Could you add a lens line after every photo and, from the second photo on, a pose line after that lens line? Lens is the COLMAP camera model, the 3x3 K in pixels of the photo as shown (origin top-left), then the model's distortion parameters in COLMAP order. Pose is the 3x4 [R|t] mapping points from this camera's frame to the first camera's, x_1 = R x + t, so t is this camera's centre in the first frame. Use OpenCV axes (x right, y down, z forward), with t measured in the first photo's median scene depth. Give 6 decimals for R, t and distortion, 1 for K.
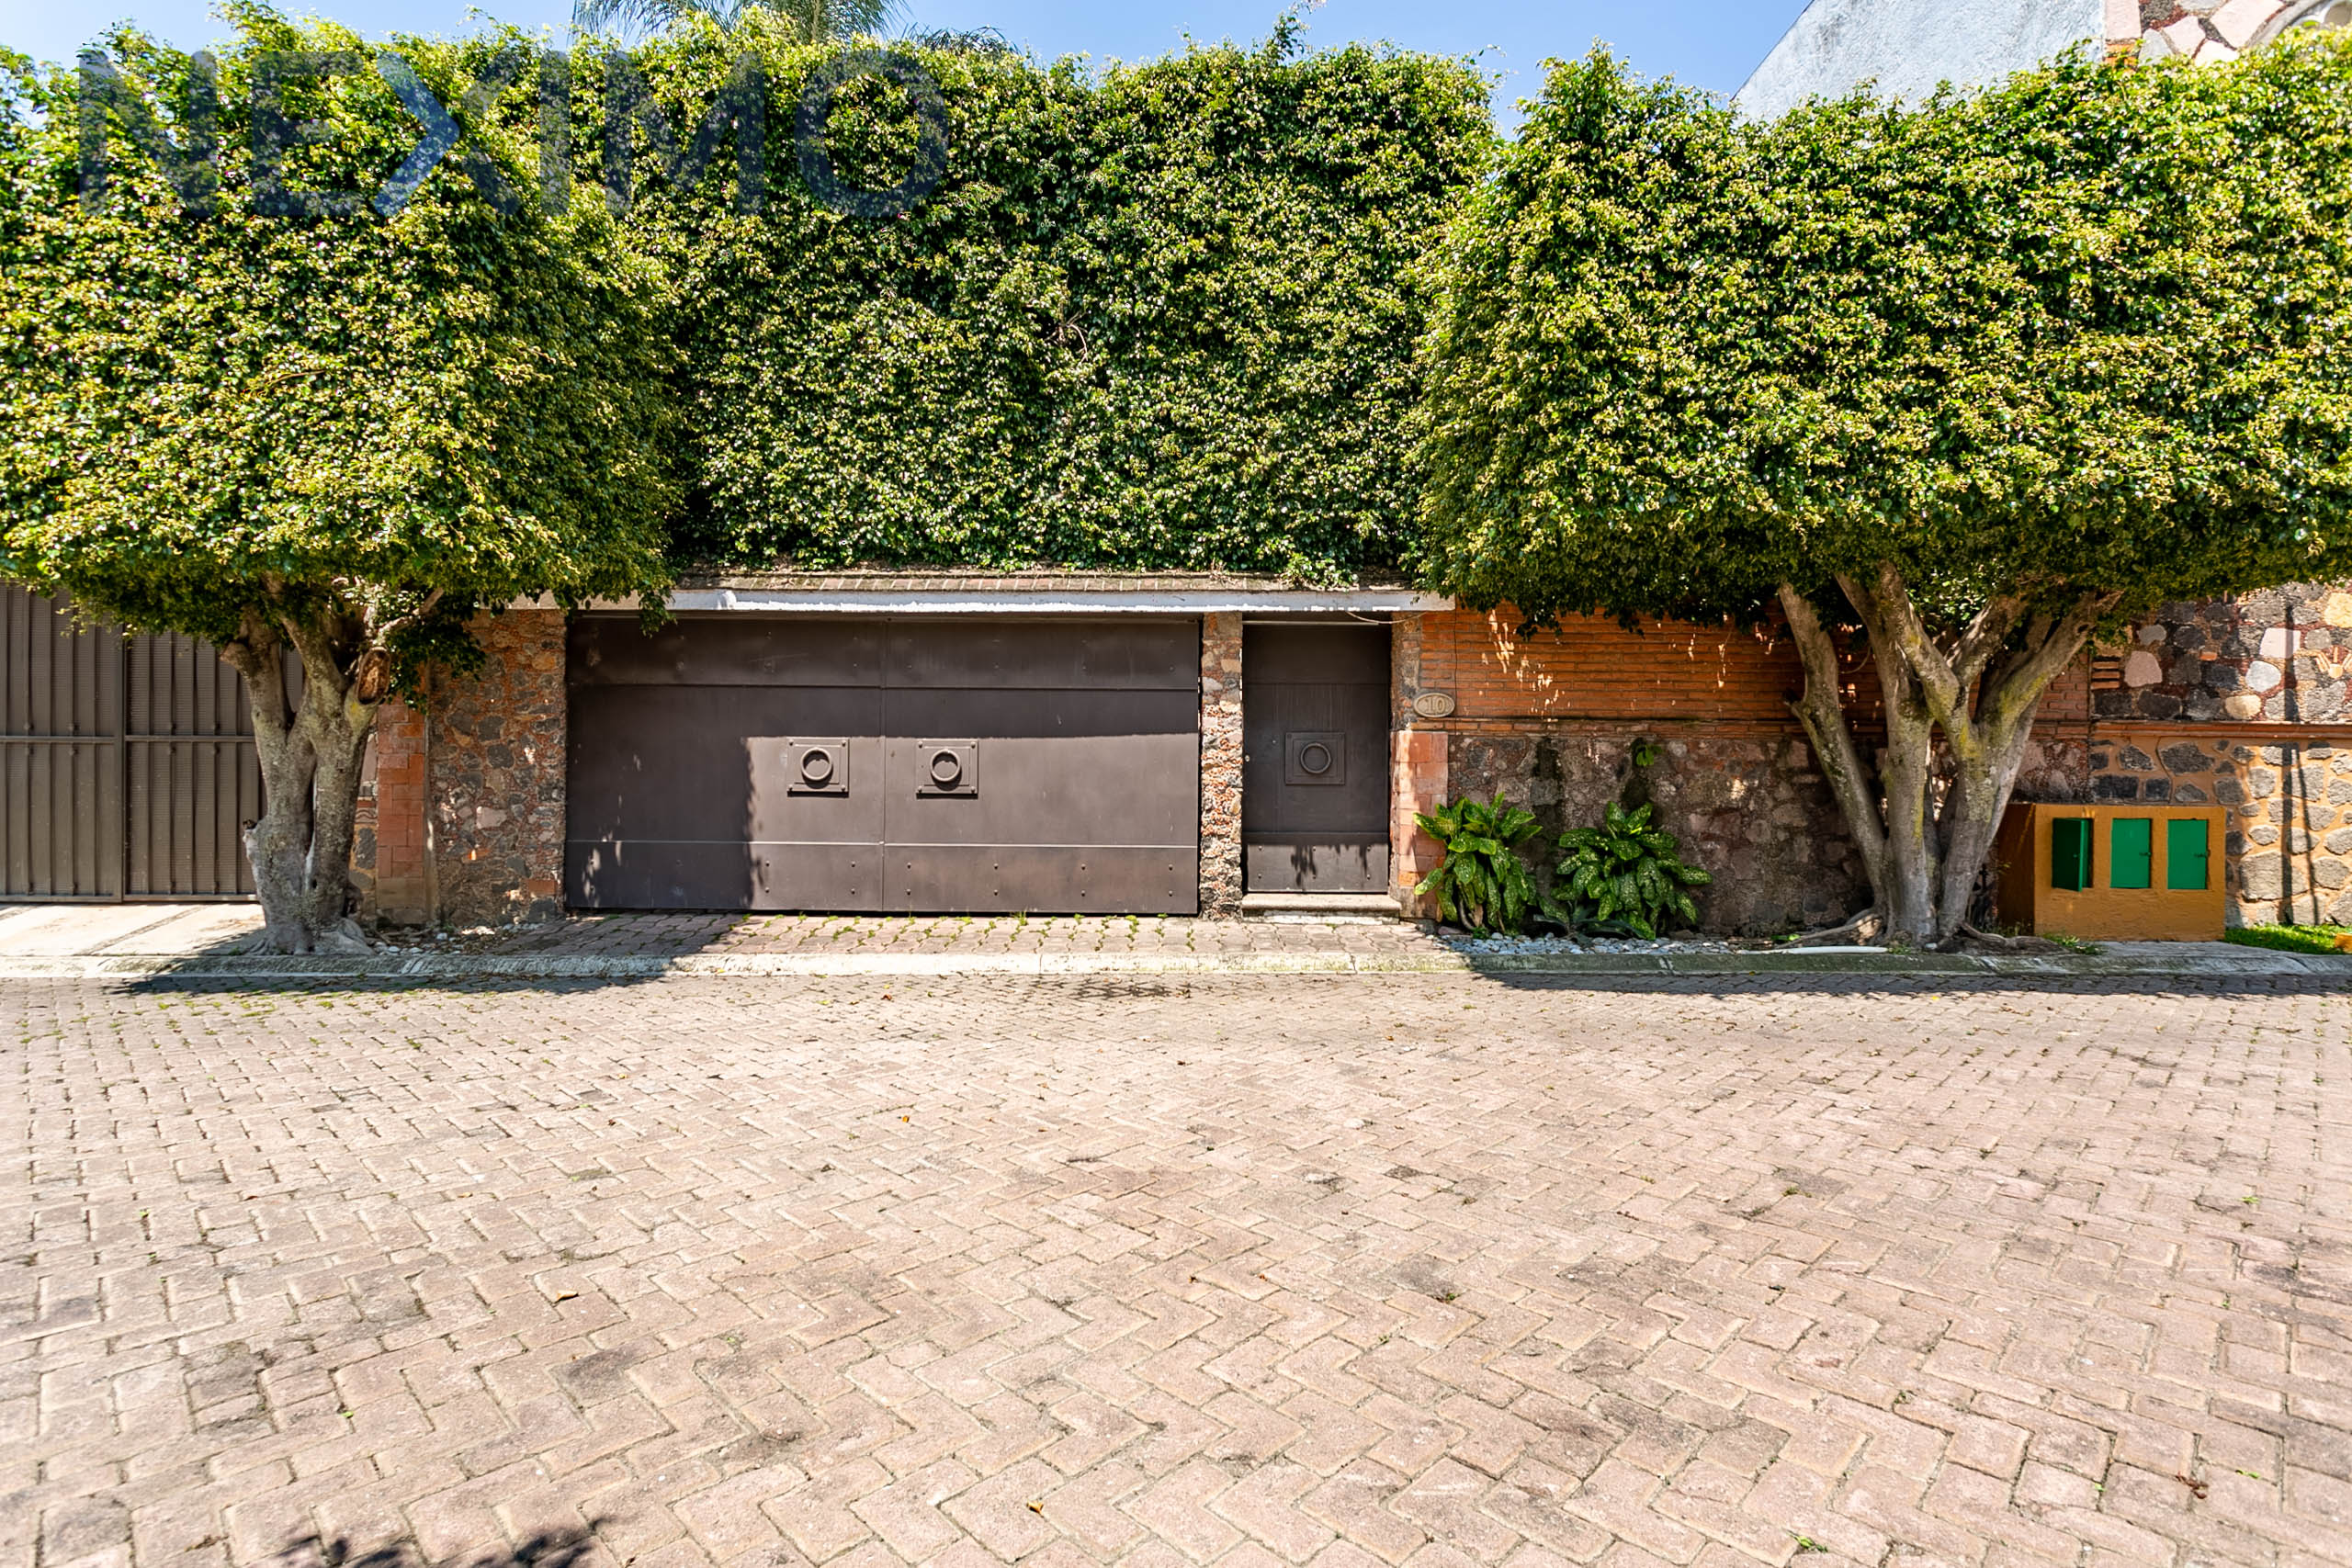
lens RADIAL K [[1124.9, 0, 1175.7], [0, 1124.9, 785.1], [0, 0, 1]] dist [0.005397, 0.001733]
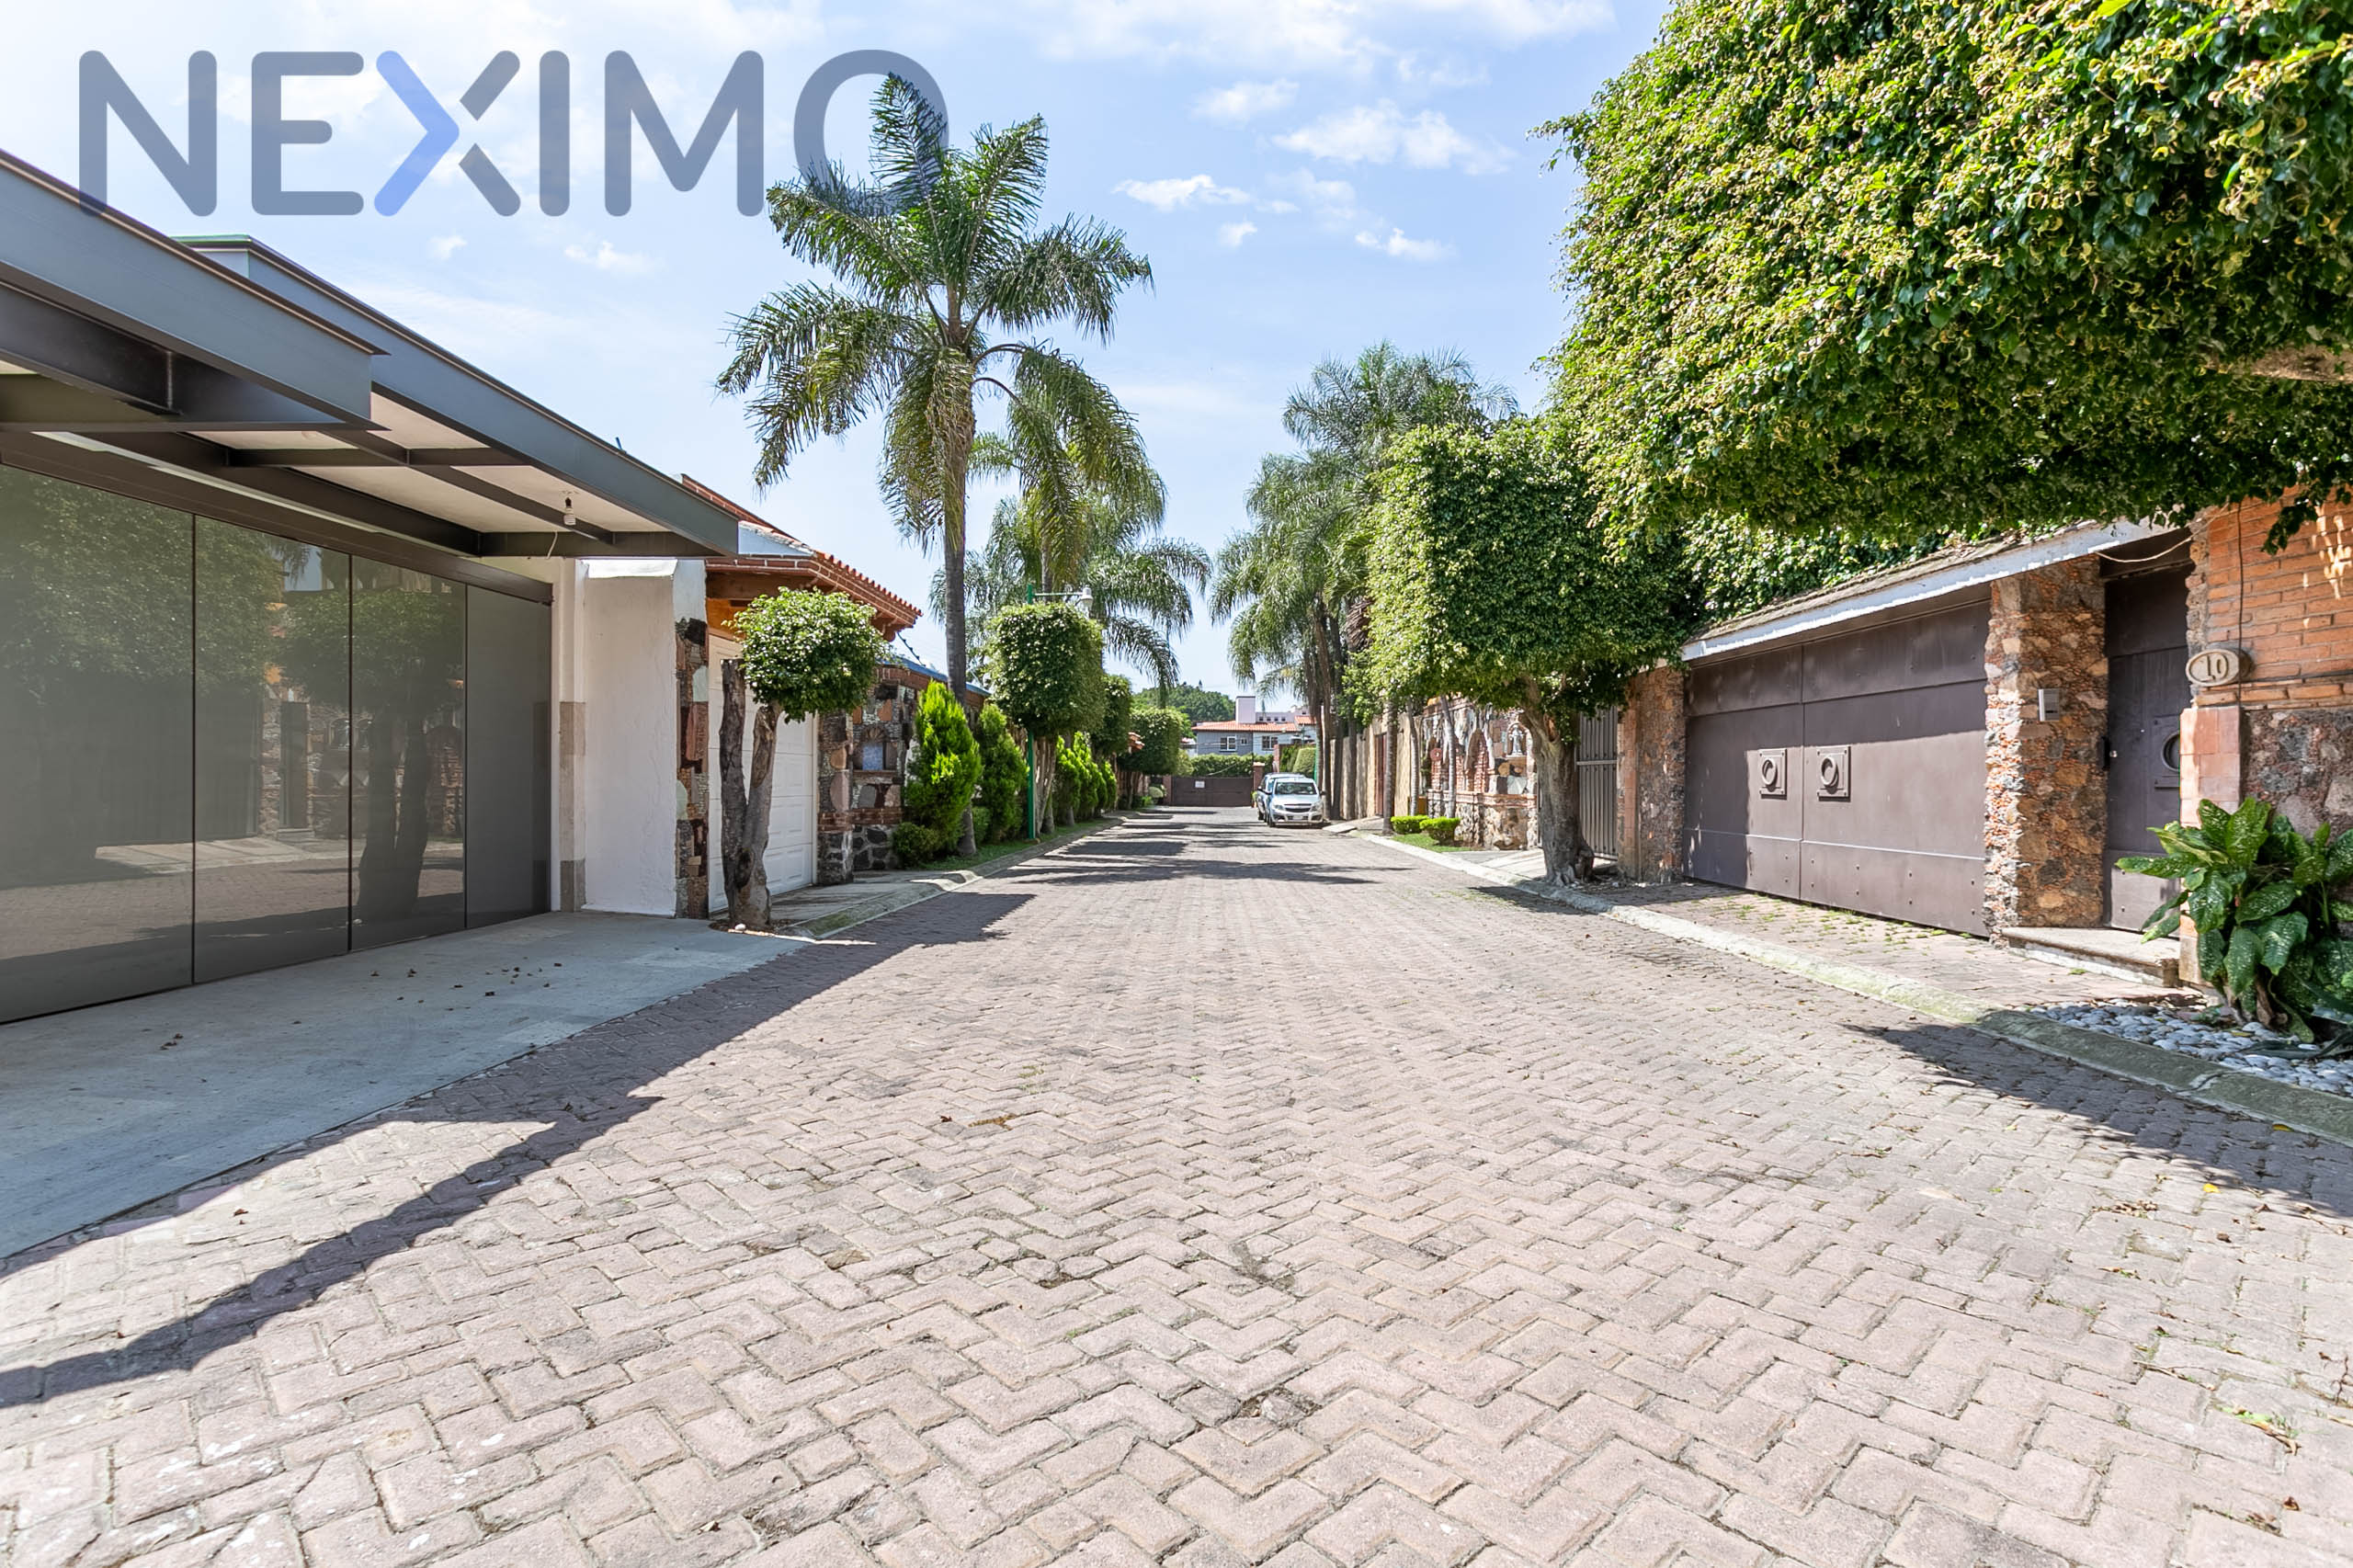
lens RADIAL K [[1125.4, 0, 1177.5], [0, 1125.4, 784.4], [0, 0, 1]] dist [0.005397, 0.001733]
pose [[-0.005640, -0.005740, -0.999968, 0.894817], [-0.011275, 0.999920, -0.005676, 0.009184], [0.999921, 0.011242, -0.005705, 0.384119]]
